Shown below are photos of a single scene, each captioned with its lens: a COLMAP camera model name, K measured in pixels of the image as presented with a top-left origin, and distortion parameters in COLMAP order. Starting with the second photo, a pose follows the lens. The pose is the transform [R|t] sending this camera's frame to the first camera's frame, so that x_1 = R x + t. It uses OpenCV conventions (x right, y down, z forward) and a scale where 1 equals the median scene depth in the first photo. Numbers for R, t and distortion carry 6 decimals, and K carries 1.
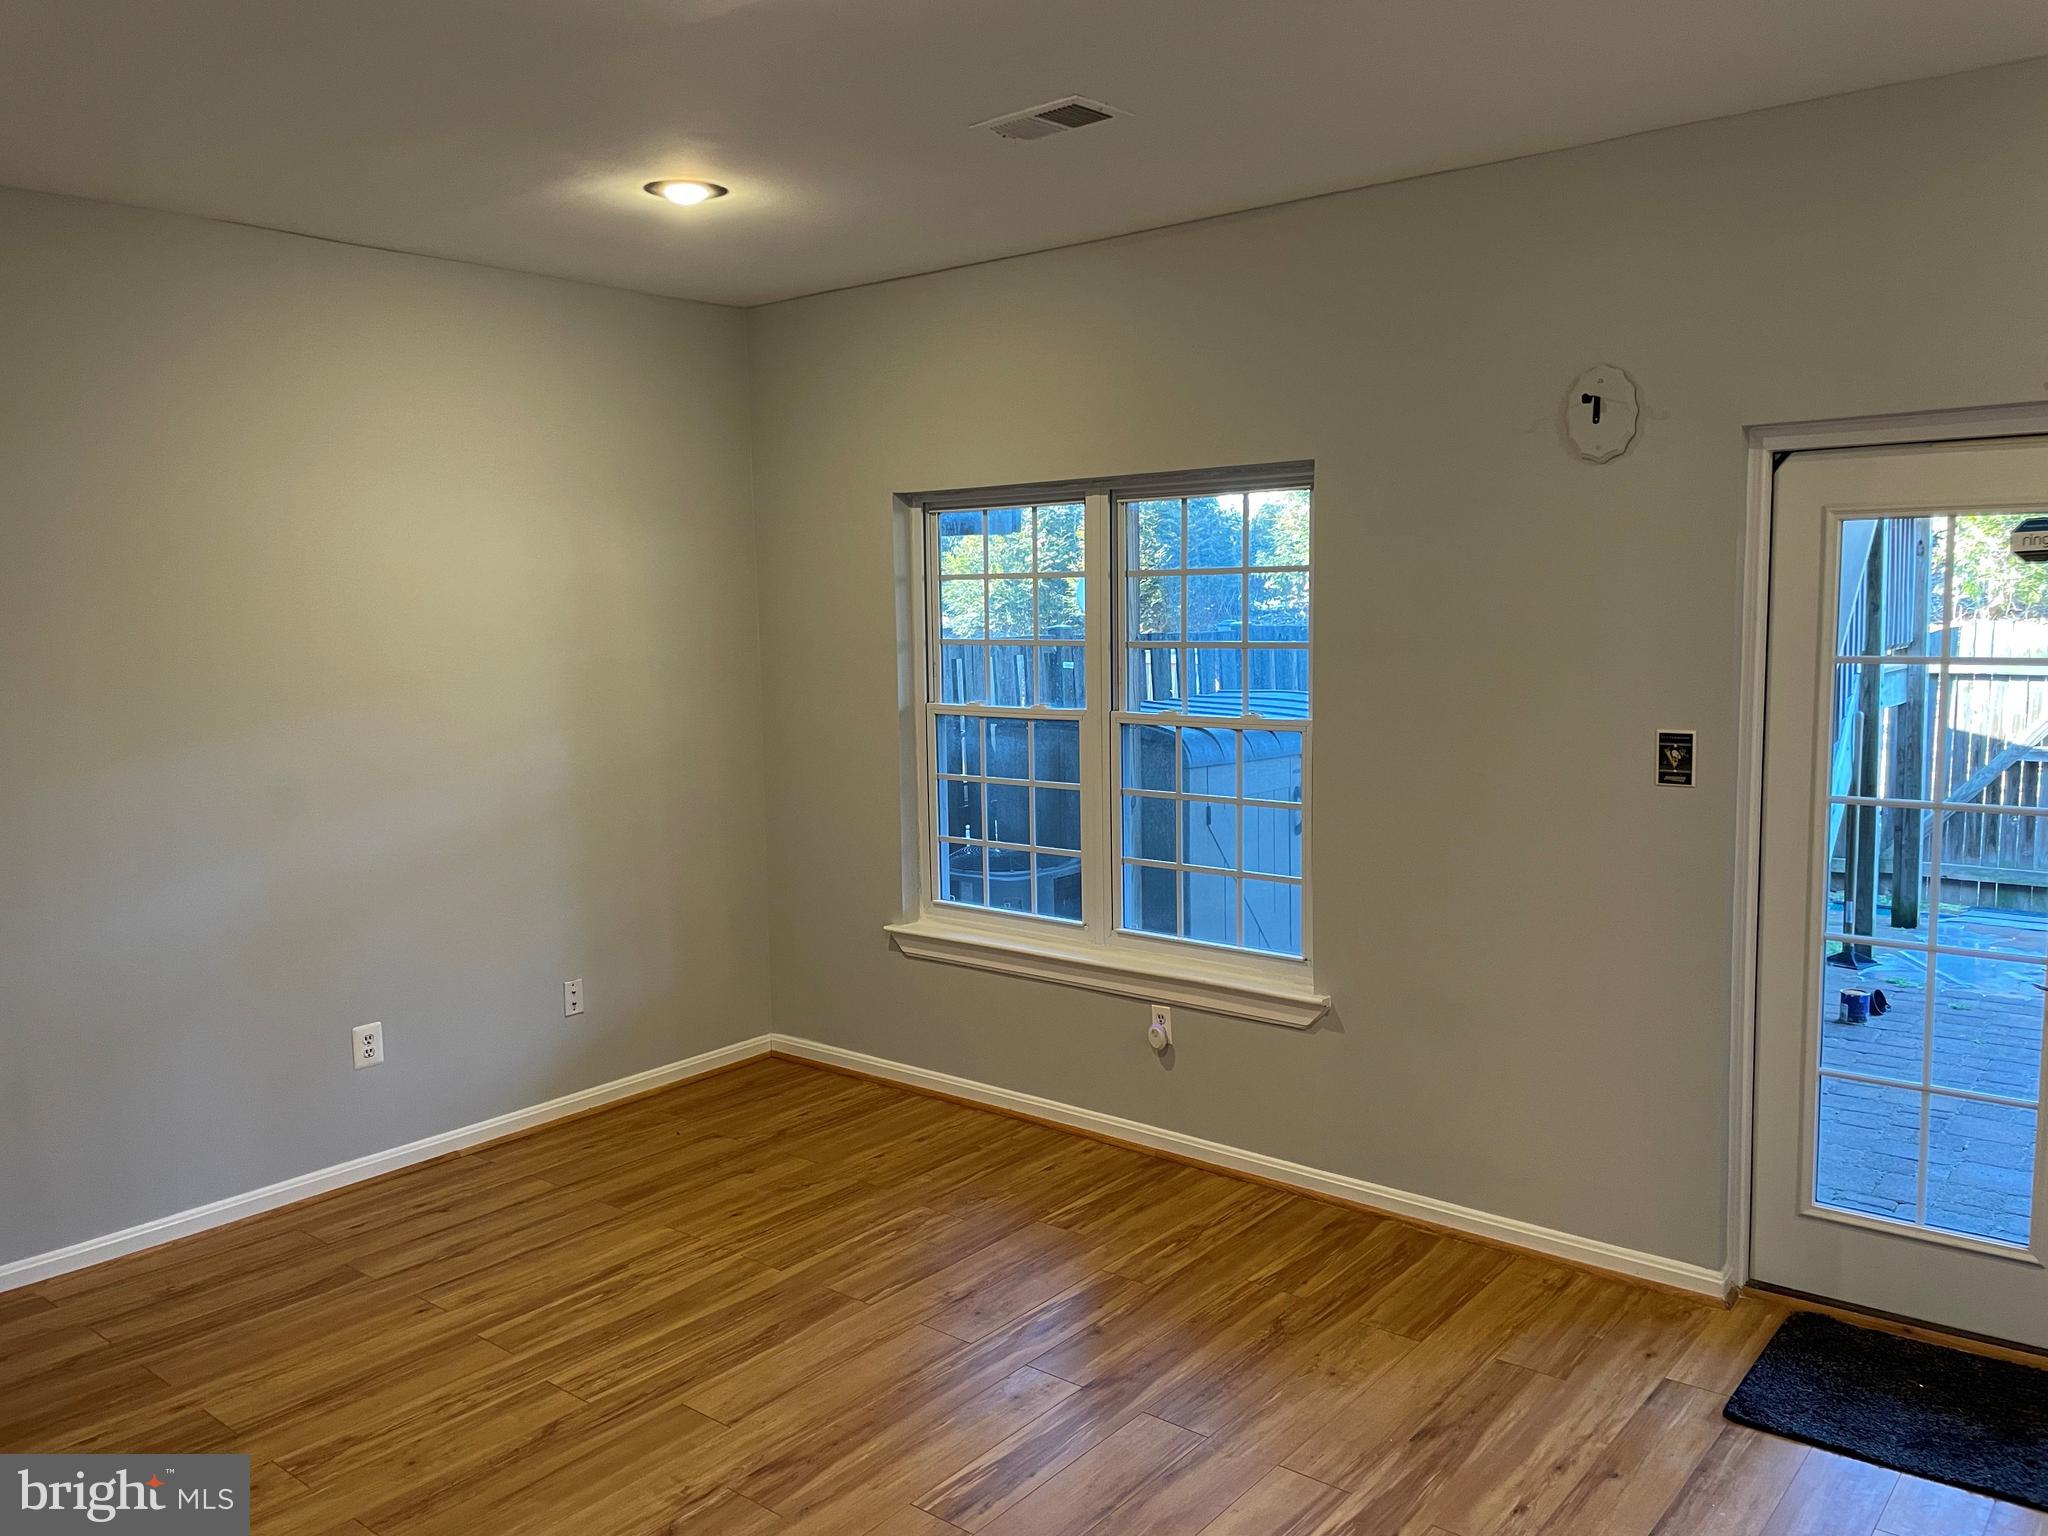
lens RADIAL K [[1550.9, 0, 1025.9], [0, 1550.9, 734.6], [0, 0, 1]] dist [0.091148, -0.119790]
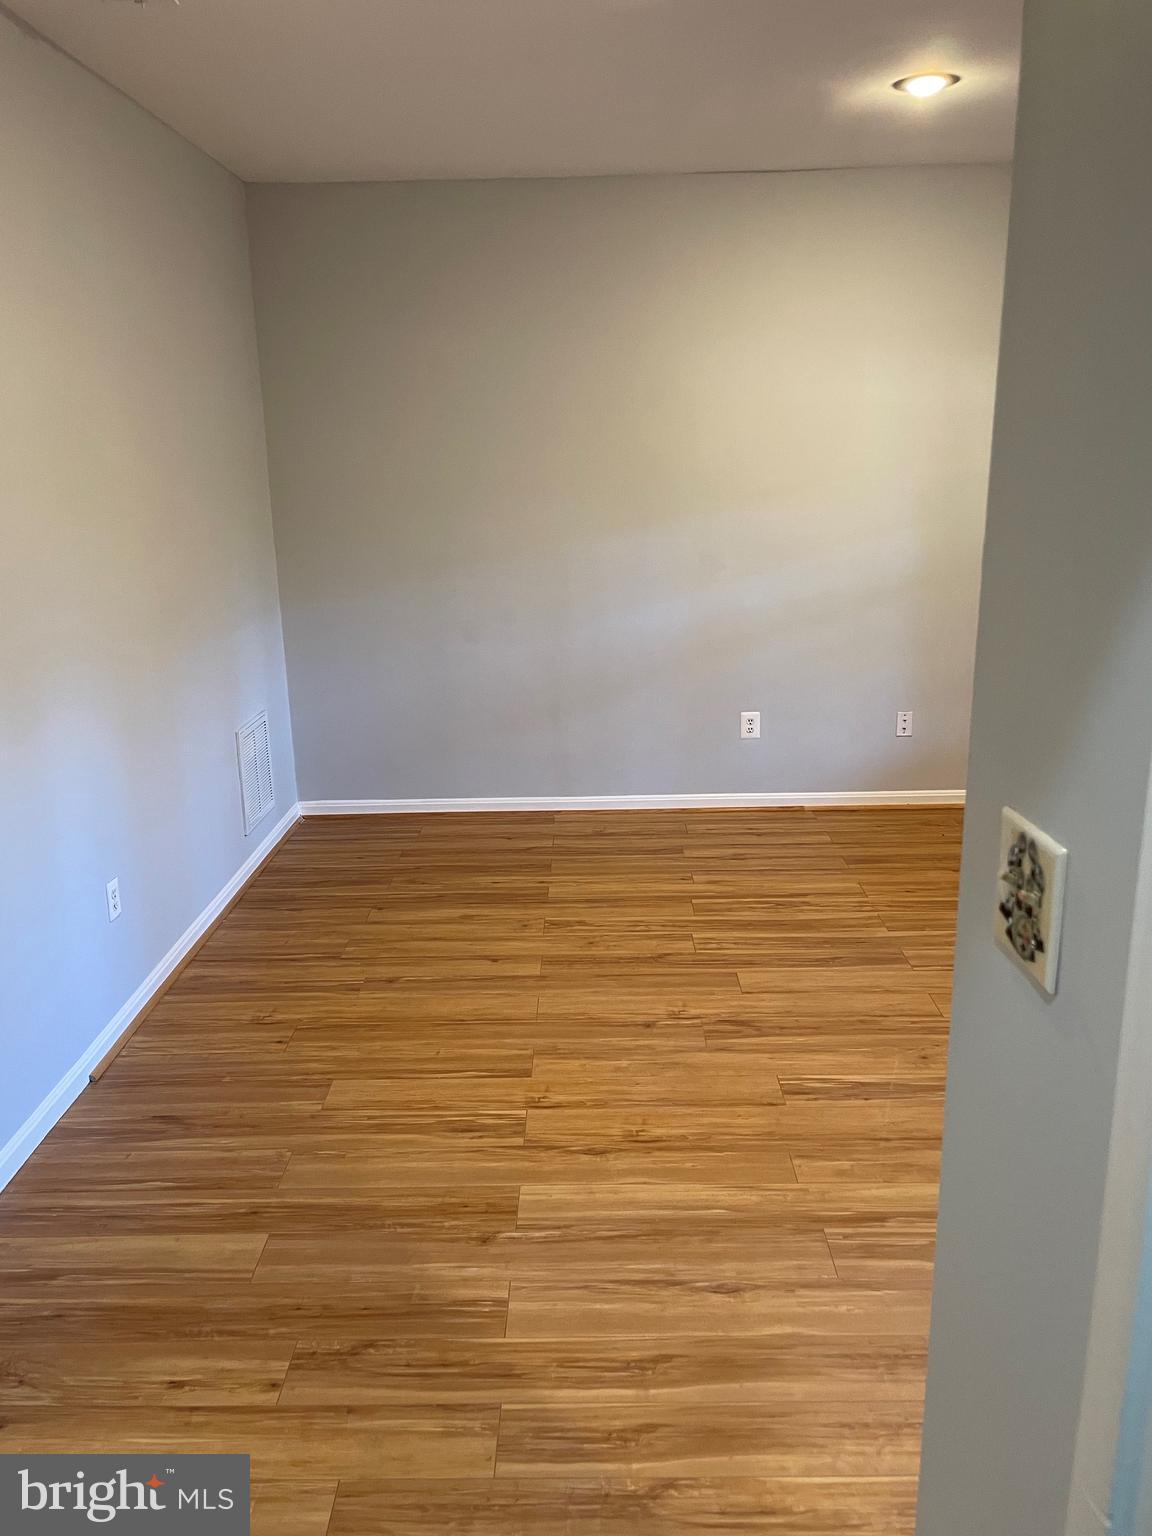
lens RADIAL K [[1163.2, 0, 572.3], [0, 1163.2, 758.5], [0, 0, 1]] dist [0.091148, -0.119790]
pose [[0.621191, 0.200679, -0.757529, 0.425039], [-0.056729, 0.975635, 0.211940, -0.007987], [0.781603, -0.088681, 0.617440, 0.163877]]
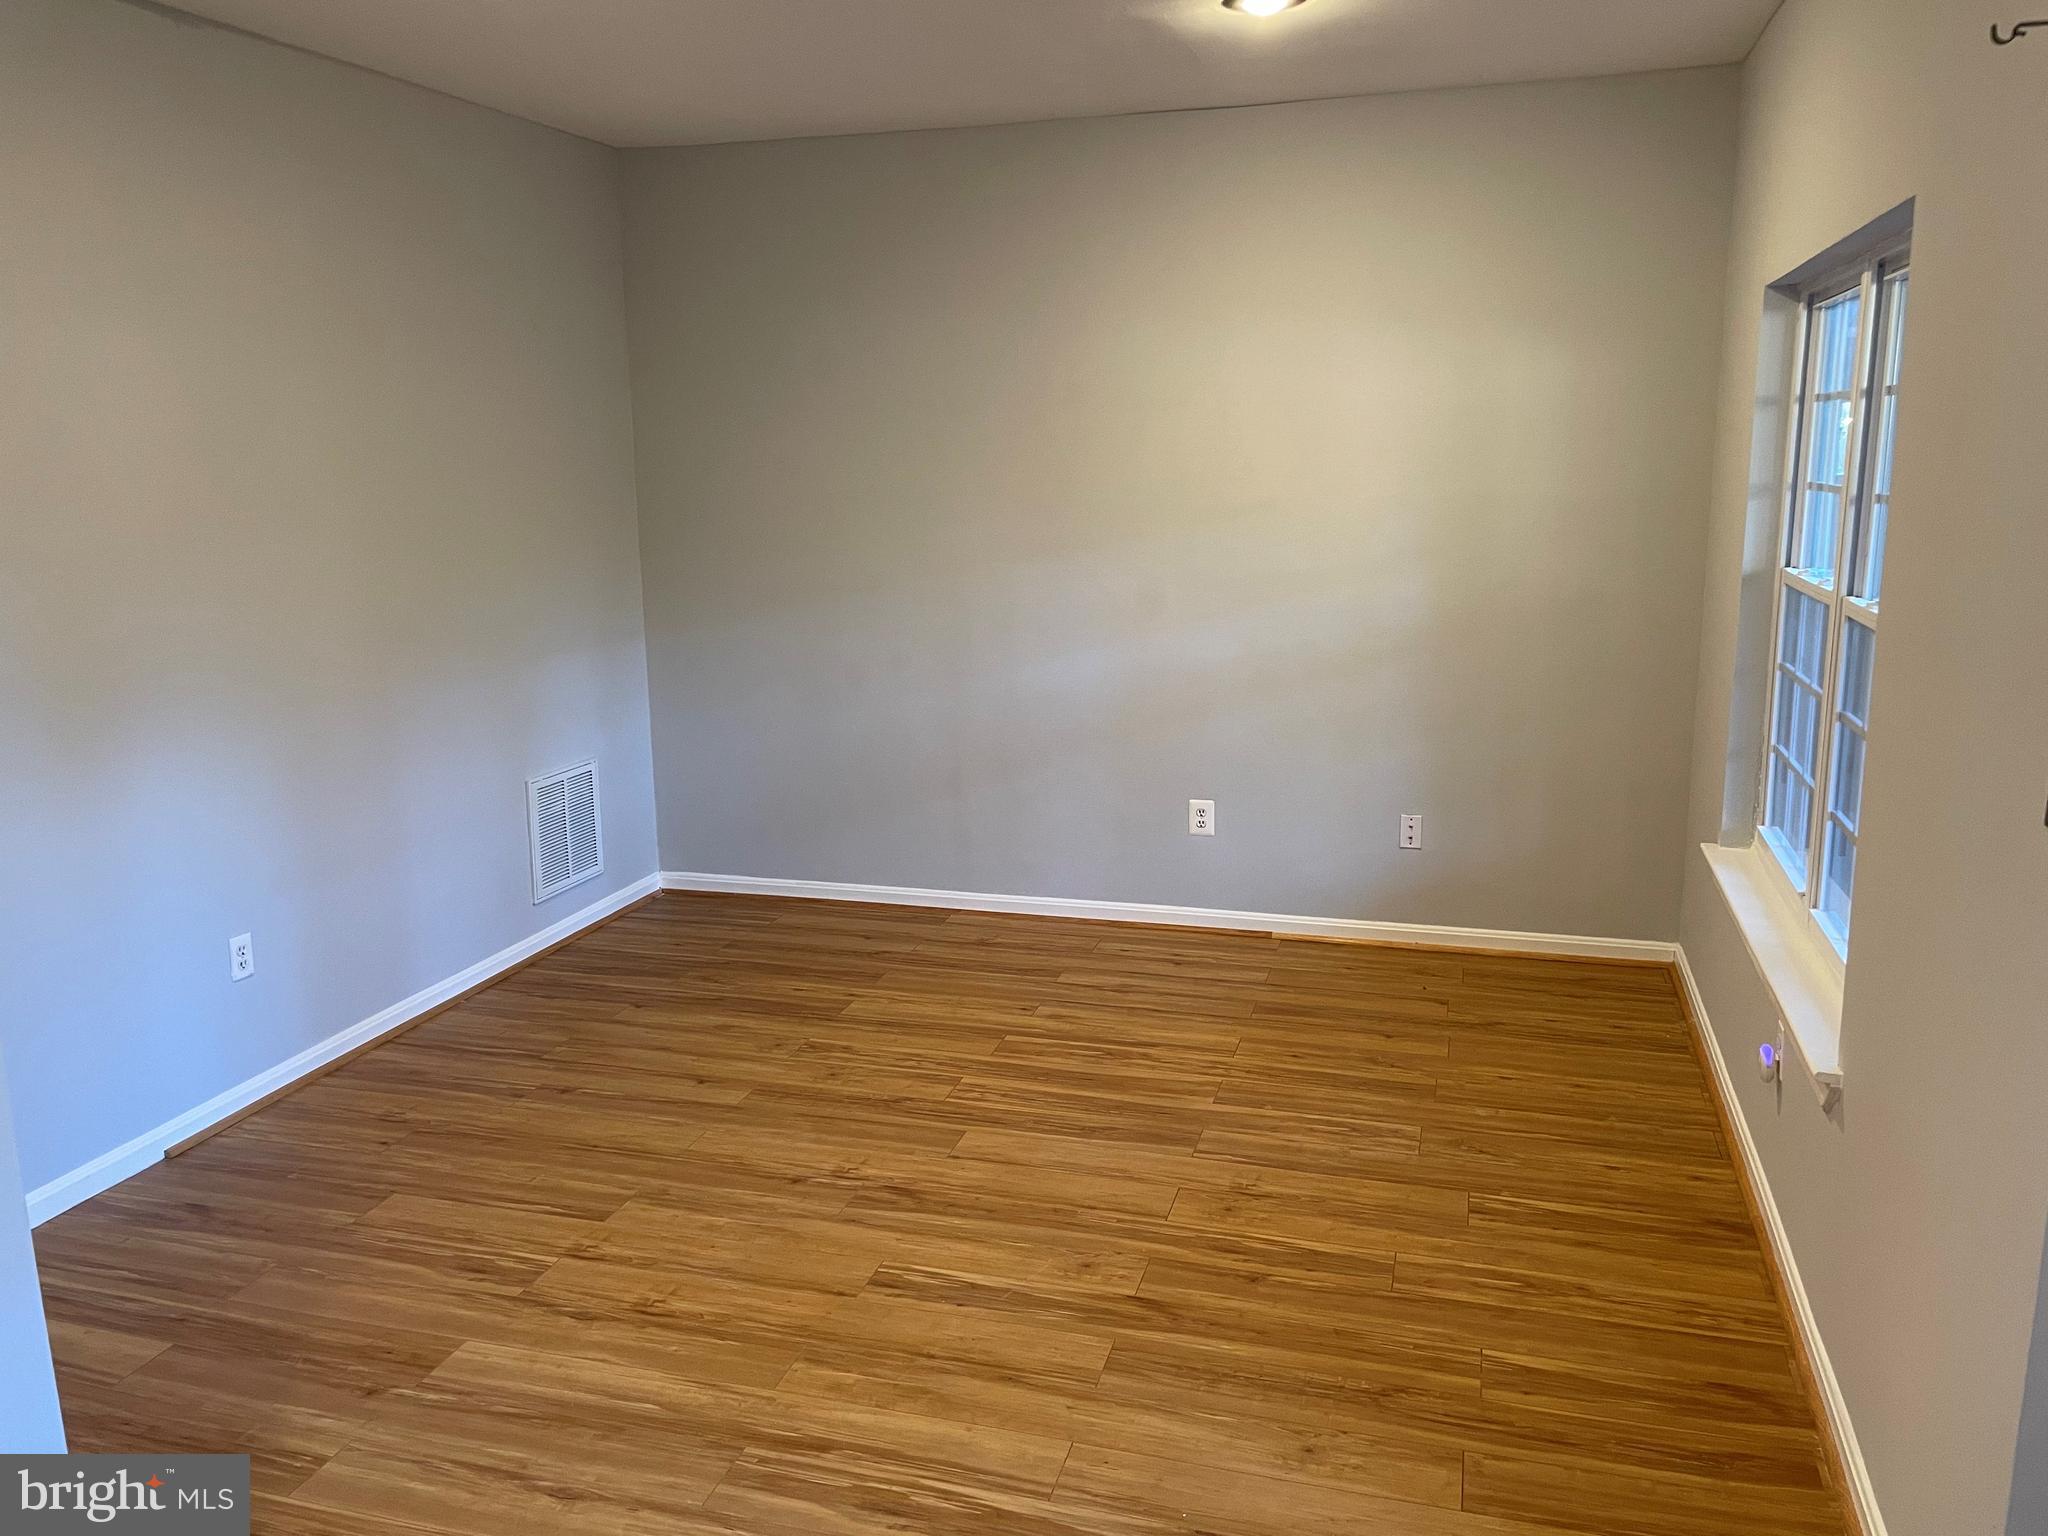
lens RADIAL K [[1550.9, 0, 1025.9], [0, 1550.9, 734.6], [0, 0, 1]] dist [0.091148, -0.119790]
pose [[0.387717, 0.176234, -0.904775, 0.683053], [-0.073994, 0.984336, 0.160022, -0.049143], [0.918804, 0.004905, 0.394684, 0.490554]]
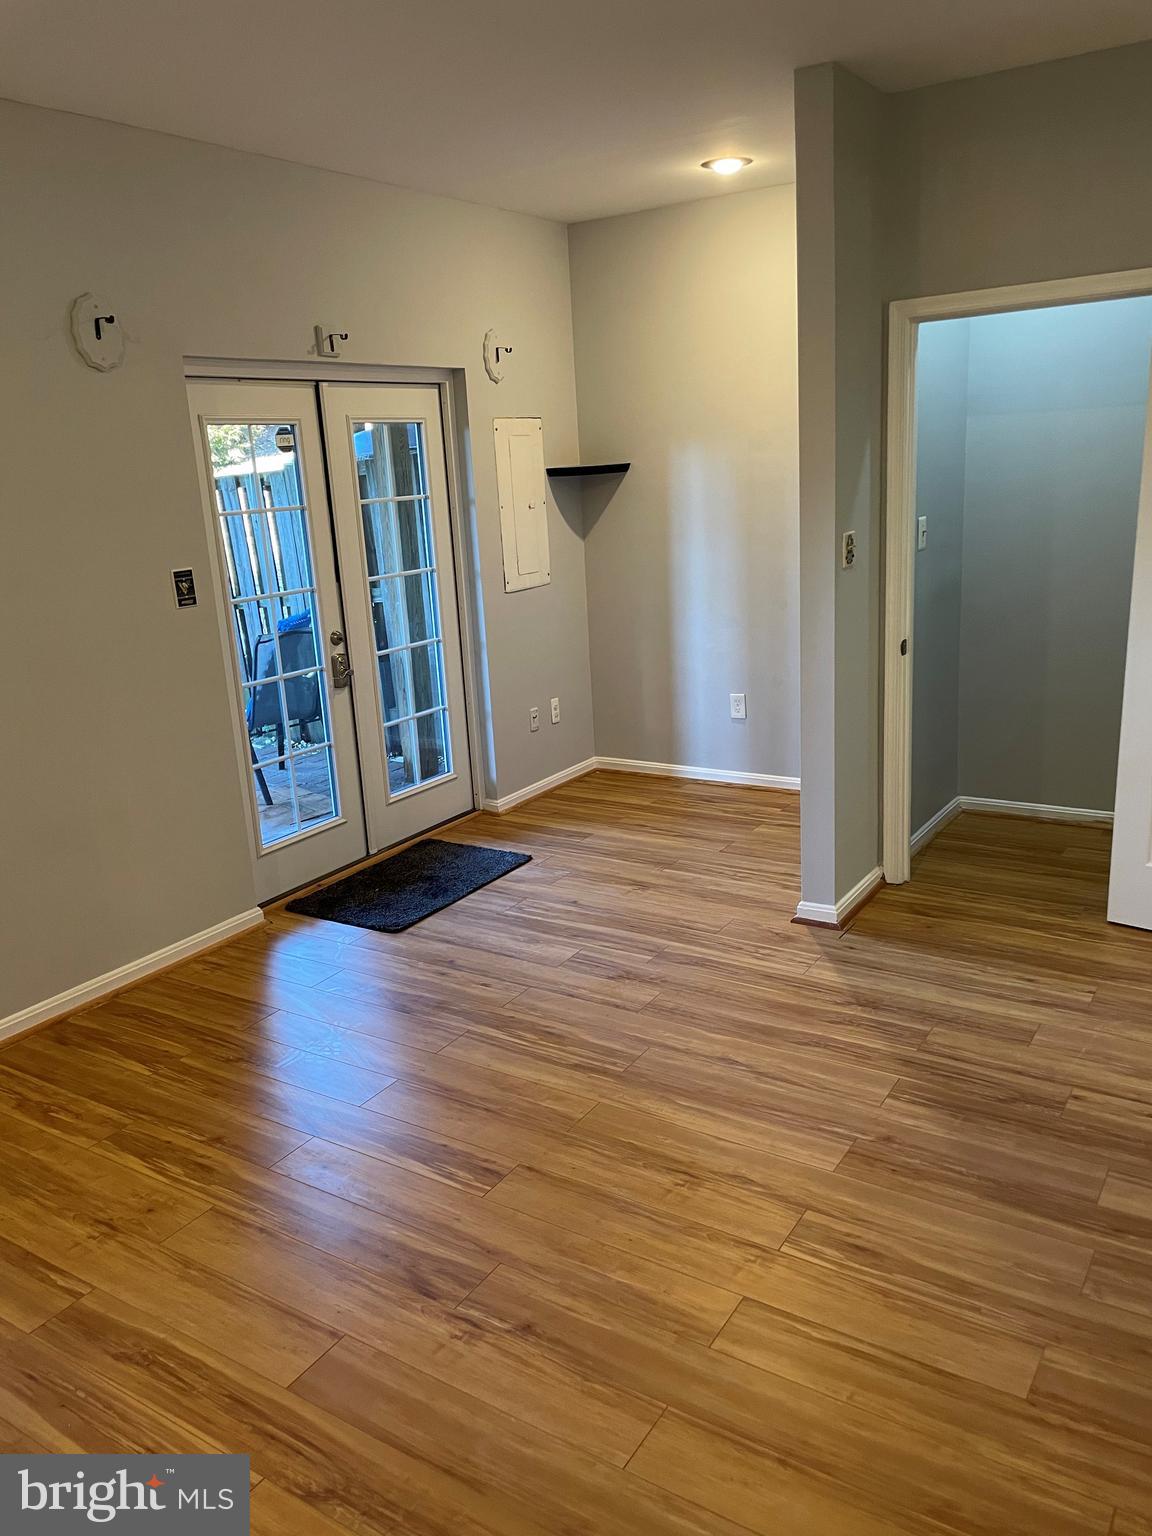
lens RADIAL K [[1163.2, 0, 572.3], [0, 1163.2, 758.5], [0, 0, 1]] dist [0.091148, -0.119790]
pose [[-0.103489, -0.225707, 0.968683, -0.674440], [0.144262, 0.960208, 0.239144, -0.039417], [-0.984113, 0.164492, -0.066810, 0.704021]]
